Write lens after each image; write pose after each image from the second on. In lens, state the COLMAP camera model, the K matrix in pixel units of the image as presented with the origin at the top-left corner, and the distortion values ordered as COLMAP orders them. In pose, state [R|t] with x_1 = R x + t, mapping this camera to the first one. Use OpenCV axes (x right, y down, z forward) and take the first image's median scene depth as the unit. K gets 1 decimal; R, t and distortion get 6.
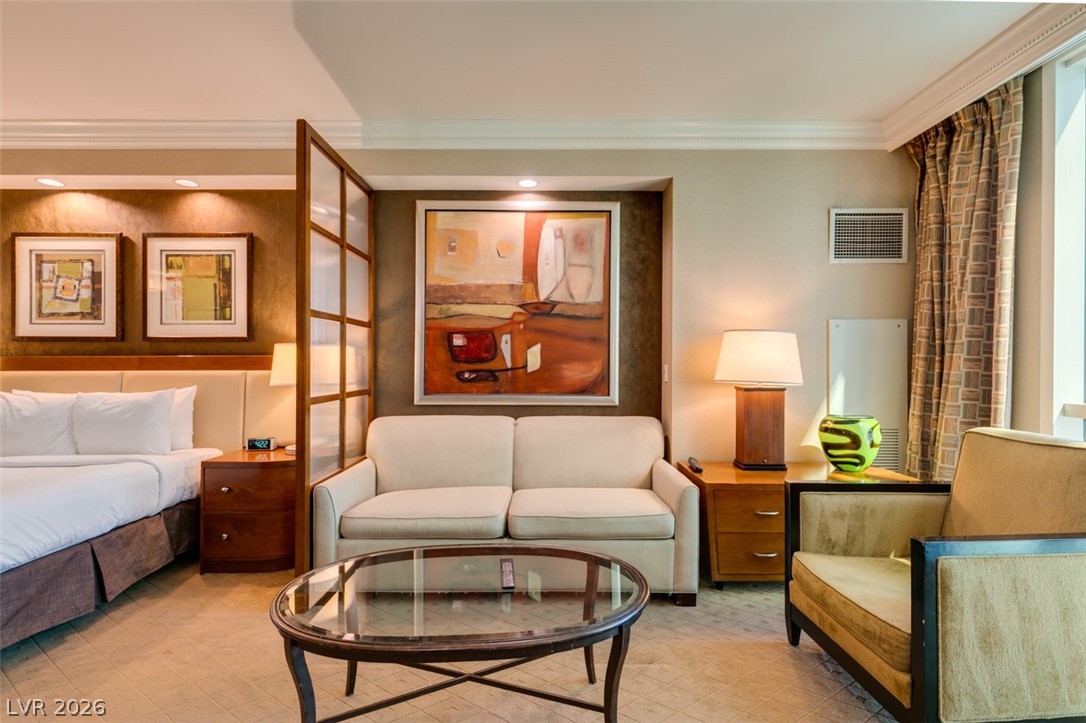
lens RADIAL K [[493.4, 0, 544.2], [0, 493.4, 362.4], [0, 0, 1]] dist [0.001035, -0.000238]
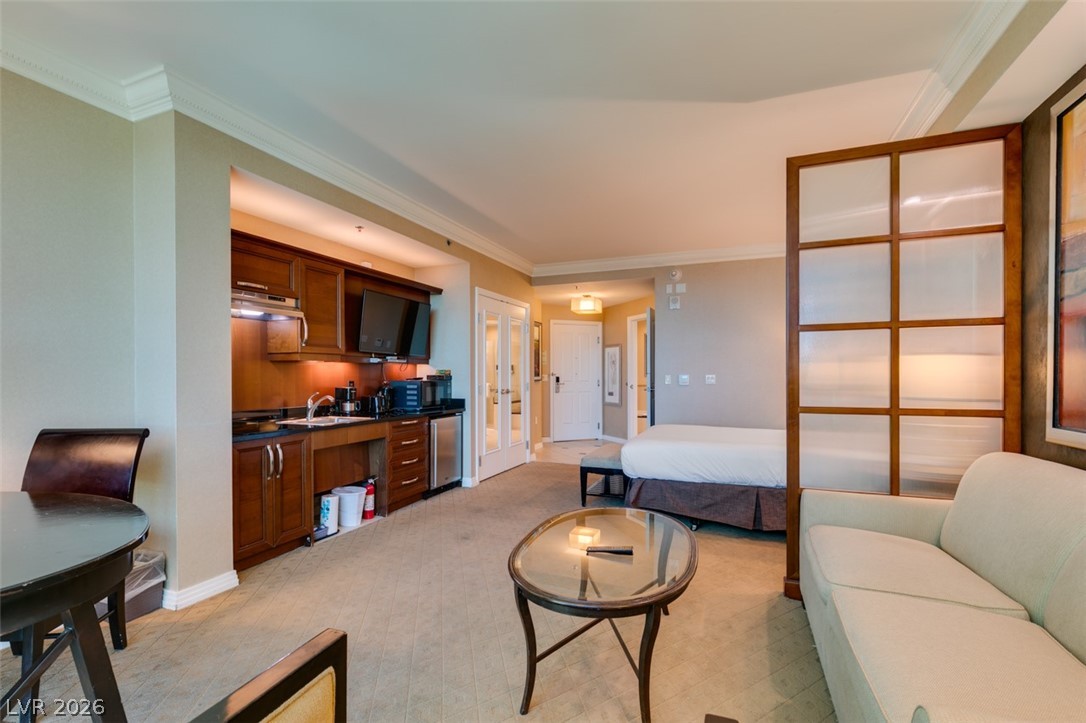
lens RADIAL K [[489.6, 0, 544.4], [0, 489.6, 376.0], [0, 0, 1]] dist [0.004478, 0.000042]
pose [[-0.373222, 0.001340, -0.927741, 0.541195], [0.002564, 0.999997, 0.000413, 0.002040], [0.927738, -0.002225, -0.373224, 0.643878]]
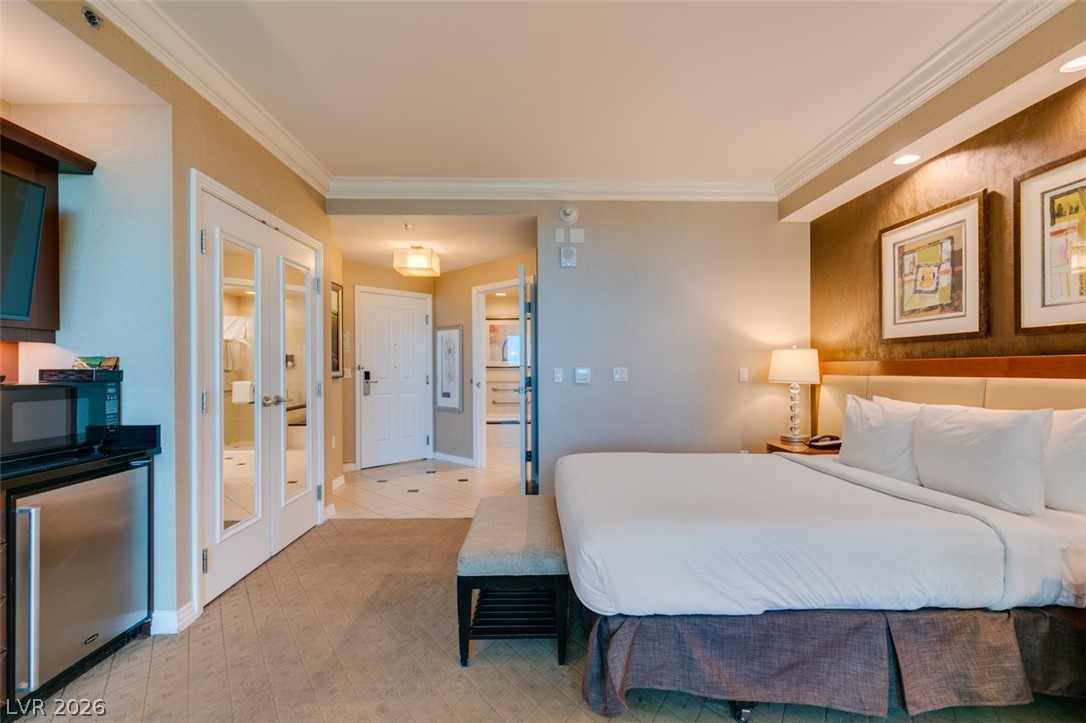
lens RADIAL K [[488.5, 0, 542.5], [0, 488.5, 367.9], [0, 0, 1]] dist [0.004421, -0.000411]
pose [[0.020009, -0.001280, -0.999799, -0.143910], [0.005063, 0.999986, -0.001179, 0.000242], [0.999787, -0.005039, 0.020015, 0.328672]]
